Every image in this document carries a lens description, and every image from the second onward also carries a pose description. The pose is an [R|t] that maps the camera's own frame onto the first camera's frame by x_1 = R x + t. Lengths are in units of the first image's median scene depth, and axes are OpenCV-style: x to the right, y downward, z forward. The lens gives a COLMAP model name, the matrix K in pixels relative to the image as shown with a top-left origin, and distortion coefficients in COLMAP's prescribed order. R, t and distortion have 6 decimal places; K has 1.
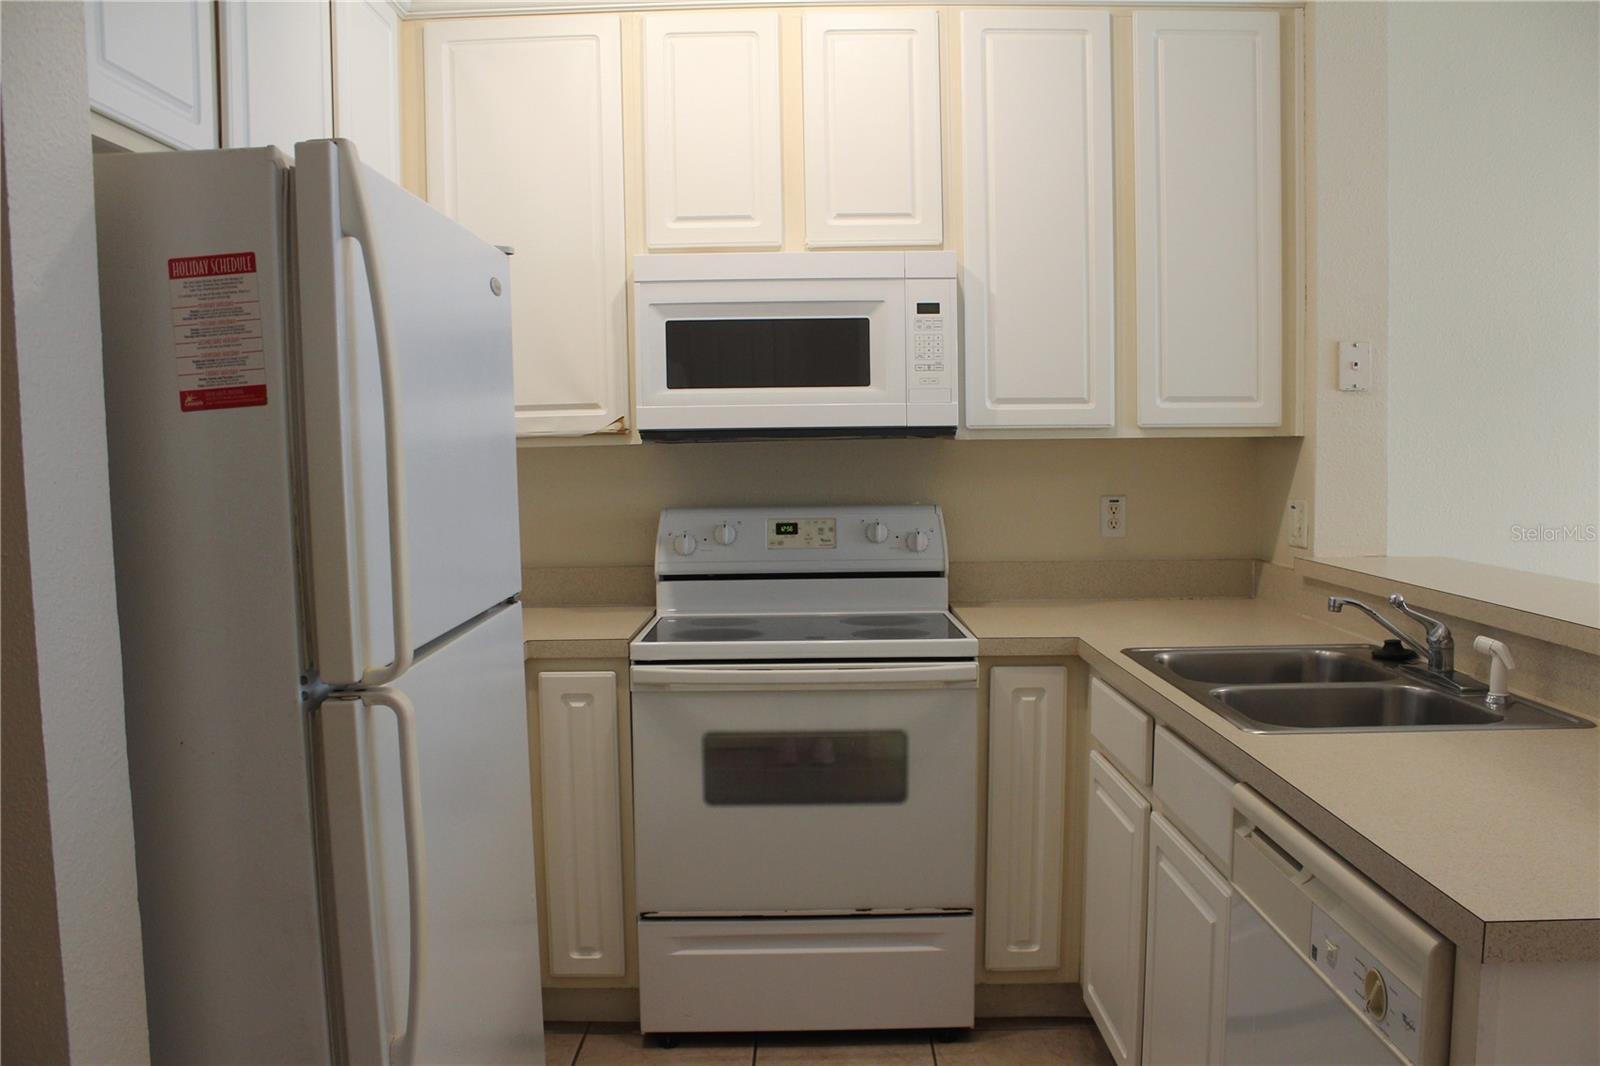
lens RADIAL K [[1317.3, 0, 804.4], [0, 1317.3, 534.1], [0, 0, 1]] dist [-0.091569, 0.010705]
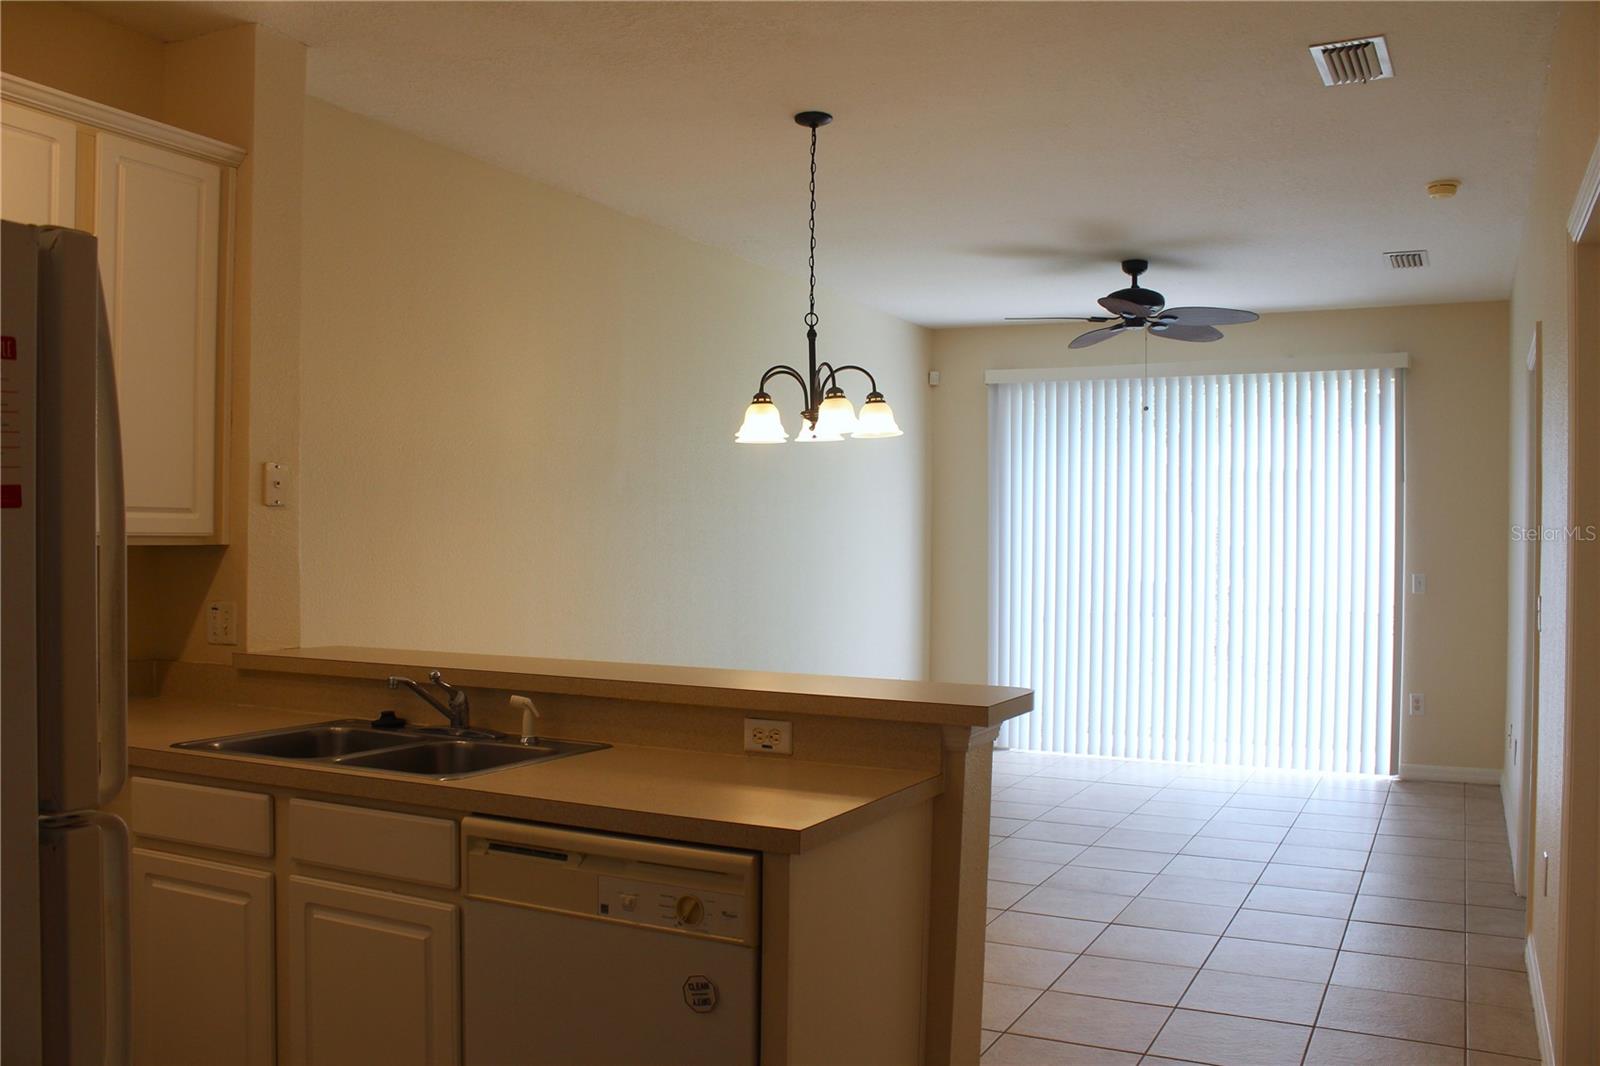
lens RADIAL K [[1317.3, 0, 806.1], [0, 1317.3, 526.4], [0, 0, 1]] dist [-0.091569, 0.010705]
pose [[0.475577, 0.028086, 0.879226, -0.441146], [0.047826, 0.997186, -0.057724, -0.003598], [-0.878373, 0.069502, 0.472895, 0.045212]]
